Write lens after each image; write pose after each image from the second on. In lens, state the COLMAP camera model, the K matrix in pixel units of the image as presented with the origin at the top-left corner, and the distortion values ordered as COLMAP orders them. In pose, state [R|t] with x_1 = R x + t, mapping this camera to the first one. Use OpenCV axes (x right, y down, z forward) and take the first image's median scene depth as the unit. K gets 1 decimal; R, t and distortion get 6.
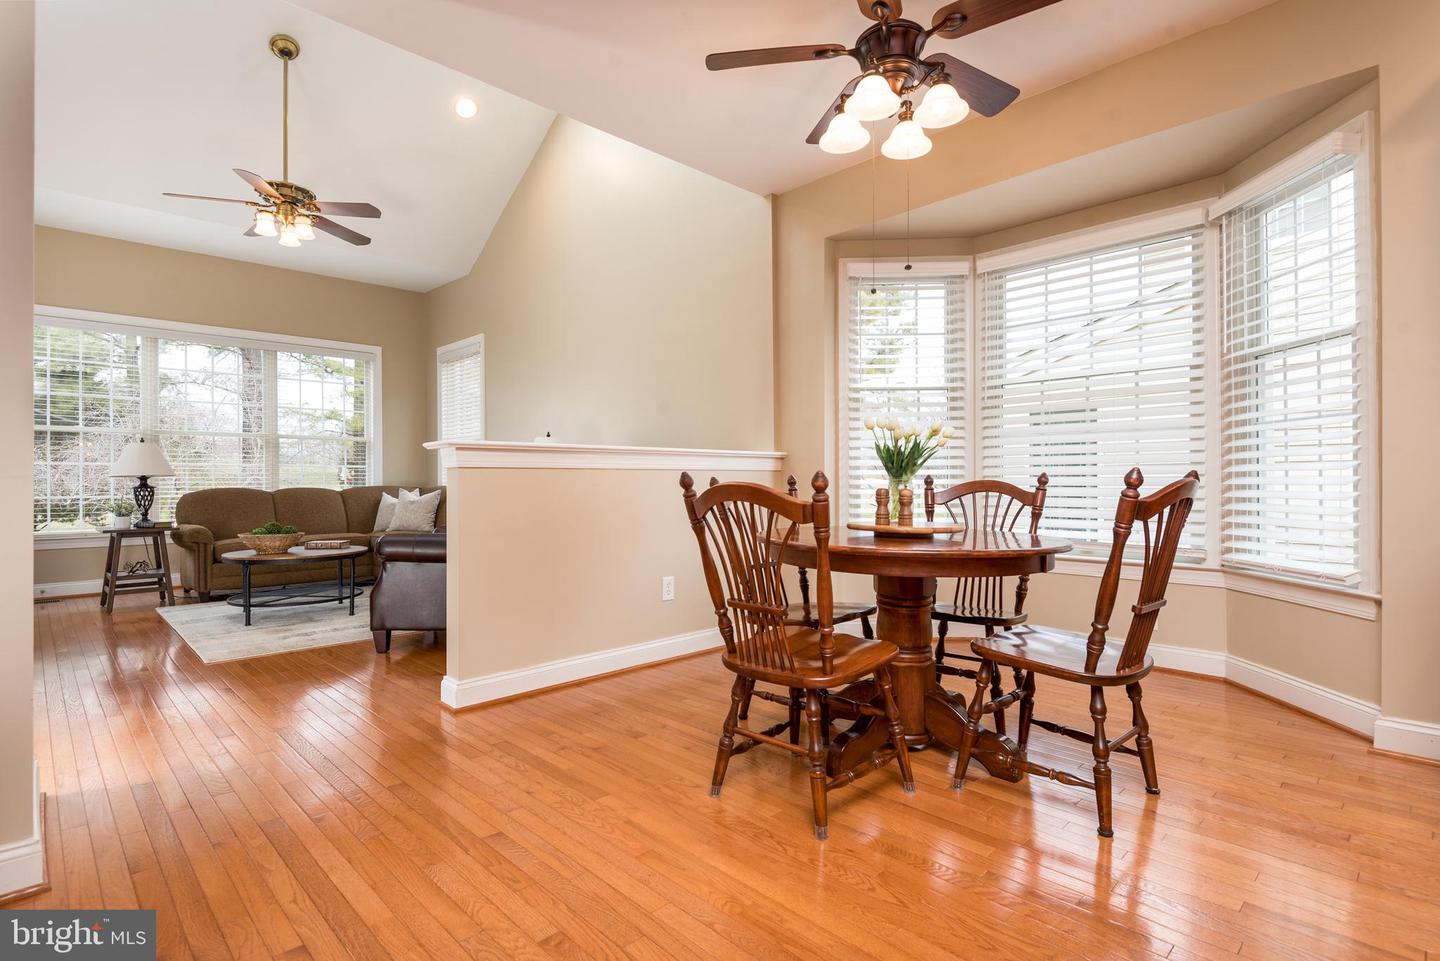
lens RADIAL K [[723.9, 0, 721.5], [0, 723.9, 477.9], [0, 0, 1]] dist [-0.002707, -0.000988]
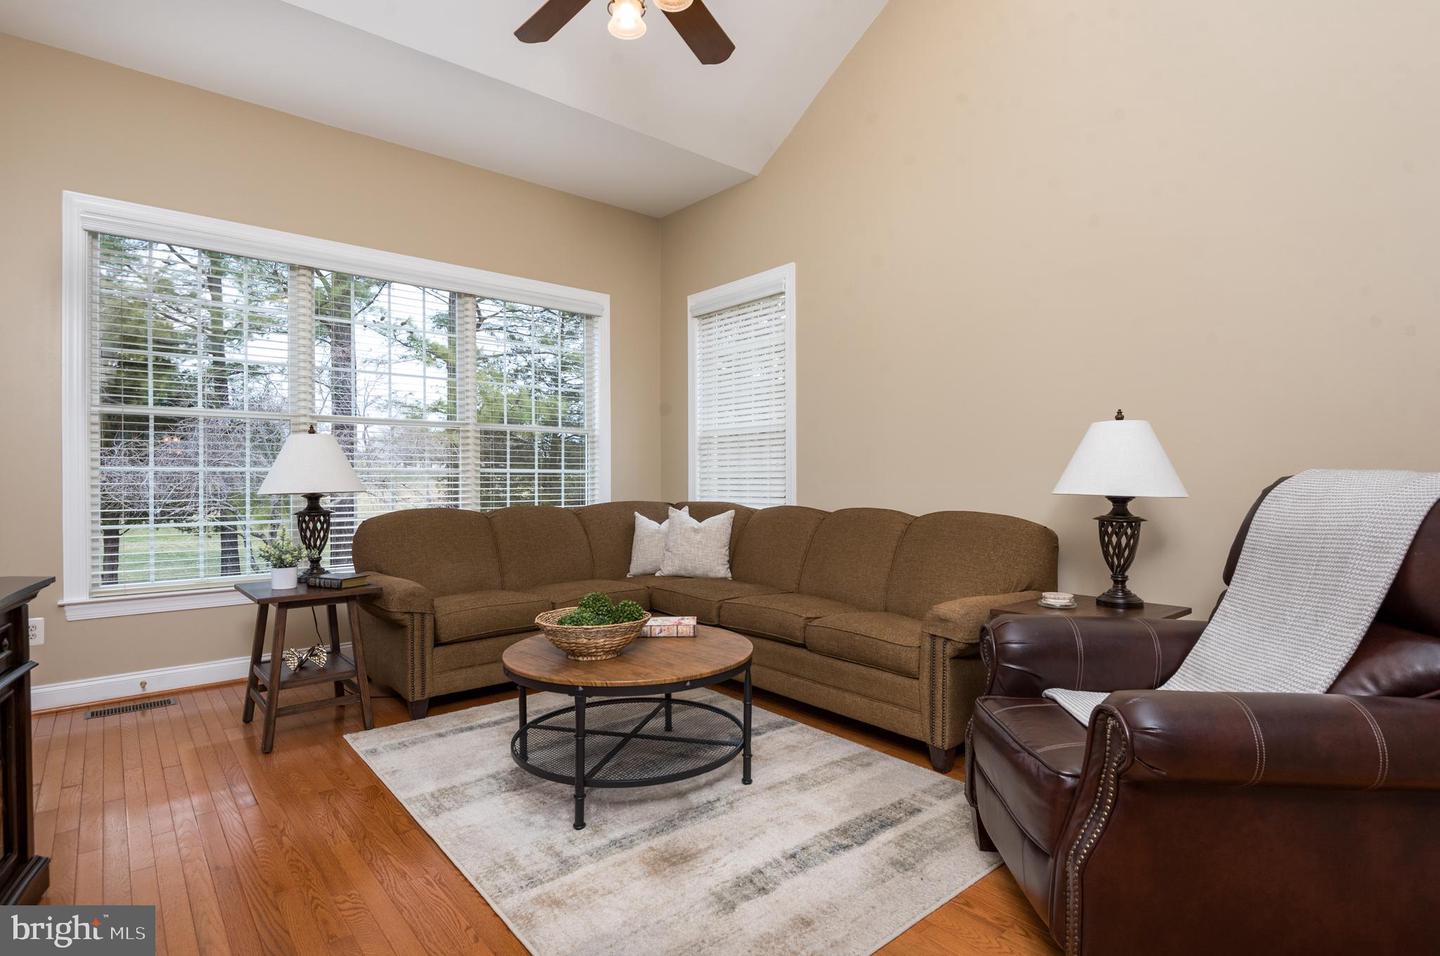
lens RADIAL K [[723.9, 0, 718.0], [0, 723.9, 487.9], [0, 0, 1]] dist [-0.002707, -0.000988]
pose [[0.997825, 0.002937, -0.065858, -0.387936], [-0.001856, 0.999863, 0.016466, -0.014457], [0.065897, -0.016308, 0.997693, 0.396786]]
